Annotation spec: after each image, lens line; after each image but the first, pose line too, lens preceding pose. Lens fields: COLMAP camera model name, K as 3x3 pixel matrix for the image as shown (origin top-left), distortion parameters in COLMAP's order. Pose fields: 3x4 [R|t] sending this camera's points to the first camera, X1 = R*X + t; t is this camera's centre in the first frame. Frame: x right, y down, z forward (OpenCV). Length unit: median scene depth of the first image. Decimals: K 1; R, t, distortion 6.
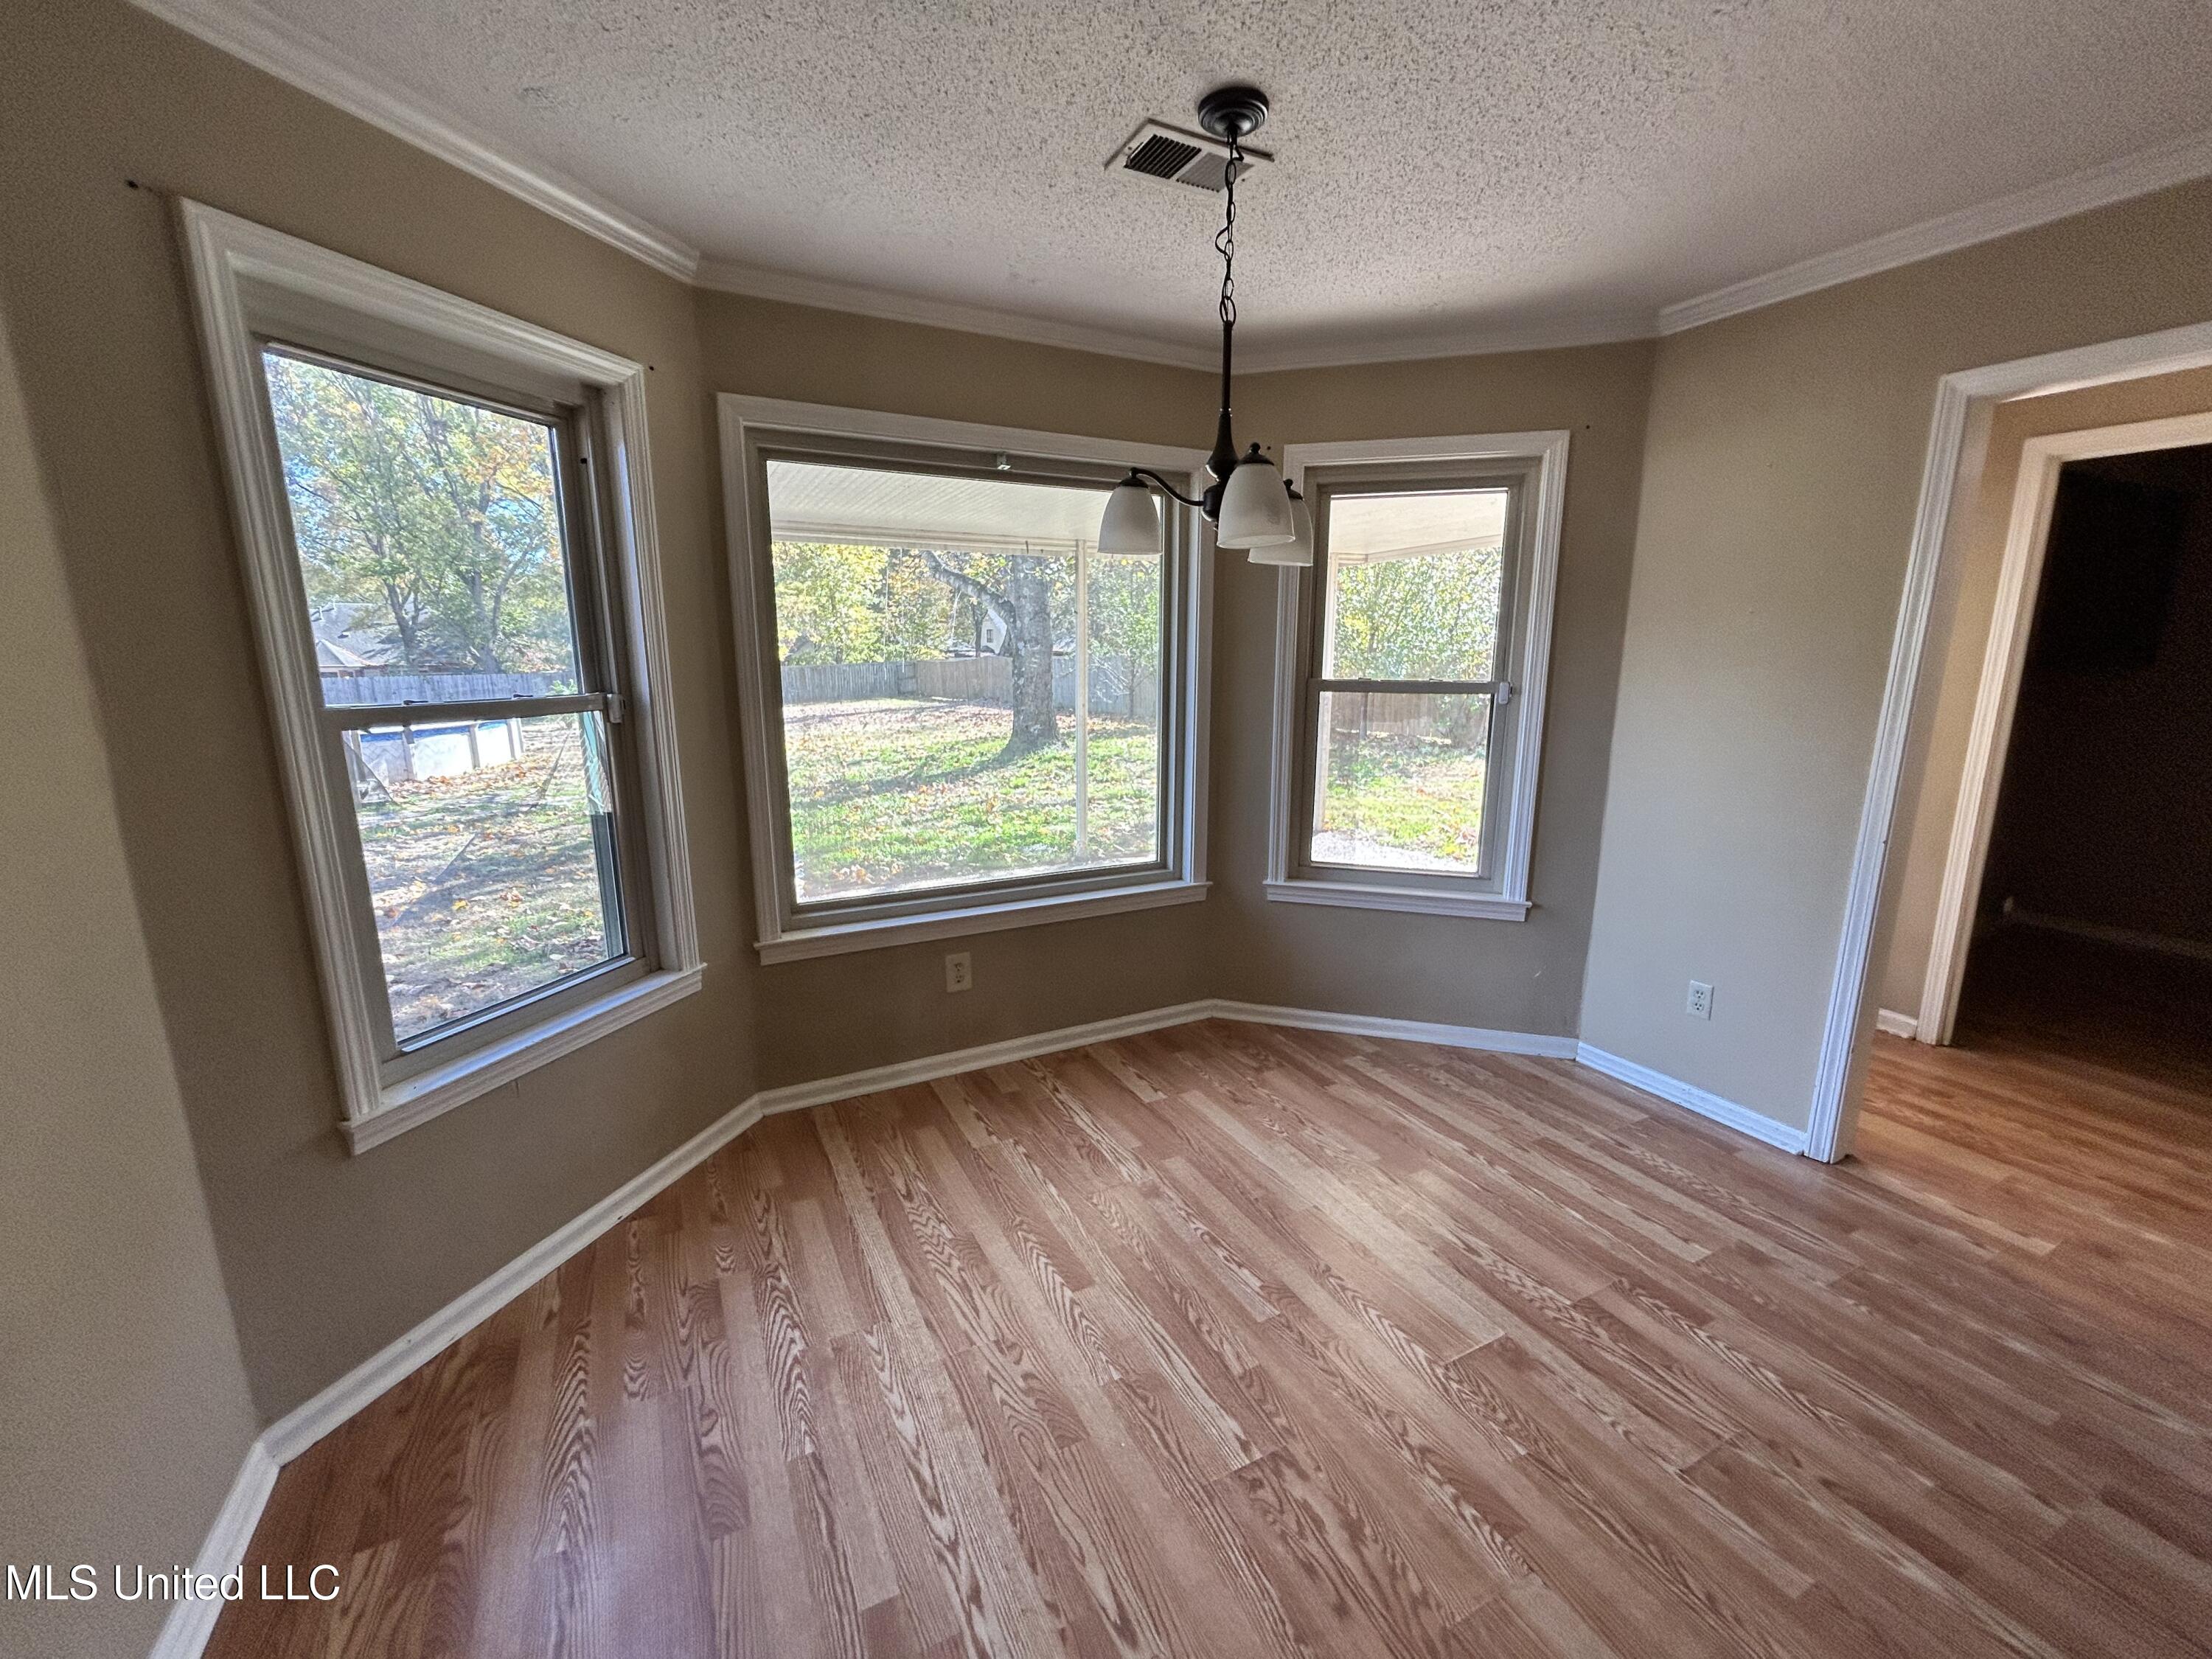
lens RADIAL K [[894.1, 0, 1111.0], [0, 894.1, 822.6], [0, 0, 1]] dist [-0.000992, -0.000486]
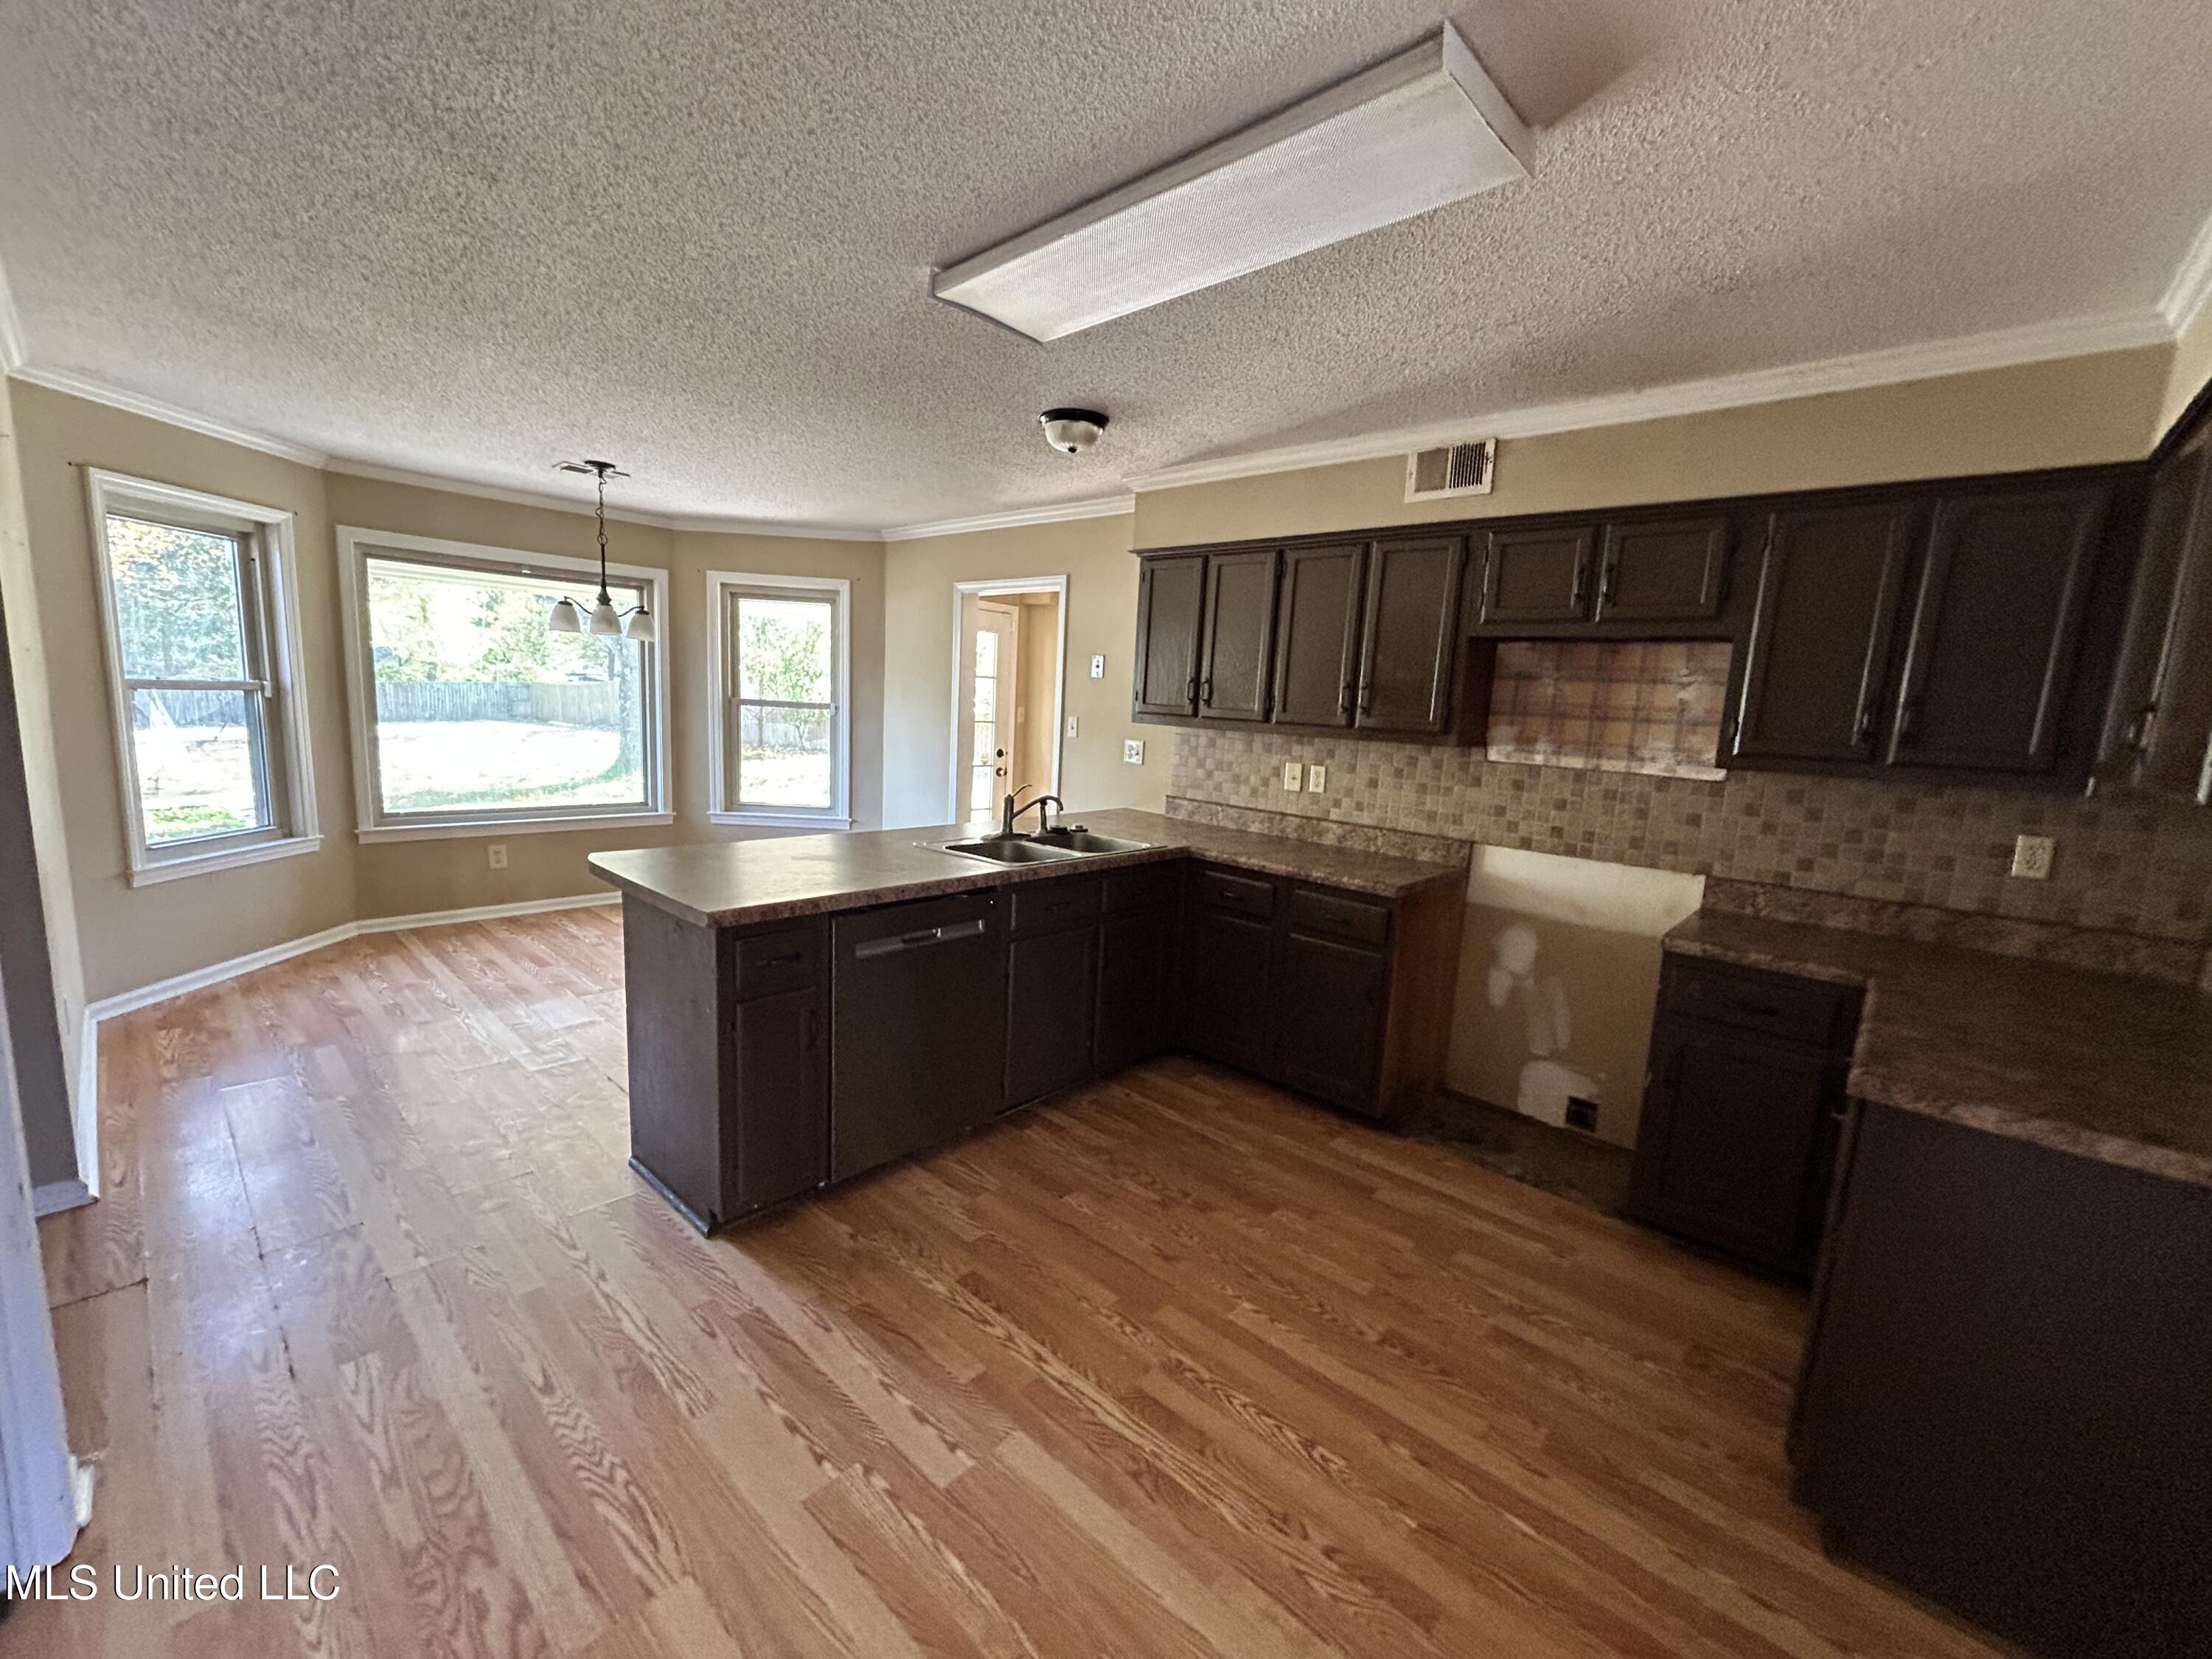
lens RADIAL K [[894.1, 0, 1107.4], [0, 894.1, 836.3], [0, 0, 1]] dist [-0.000992, -0.000486]
pose [[0.939001, -0.003385, 0.343898, 0.373415], [0.014195, 0.999481, -0.028921, 0.215190], [-0.343621, 0.032039, 0.938562, -1.118701]]
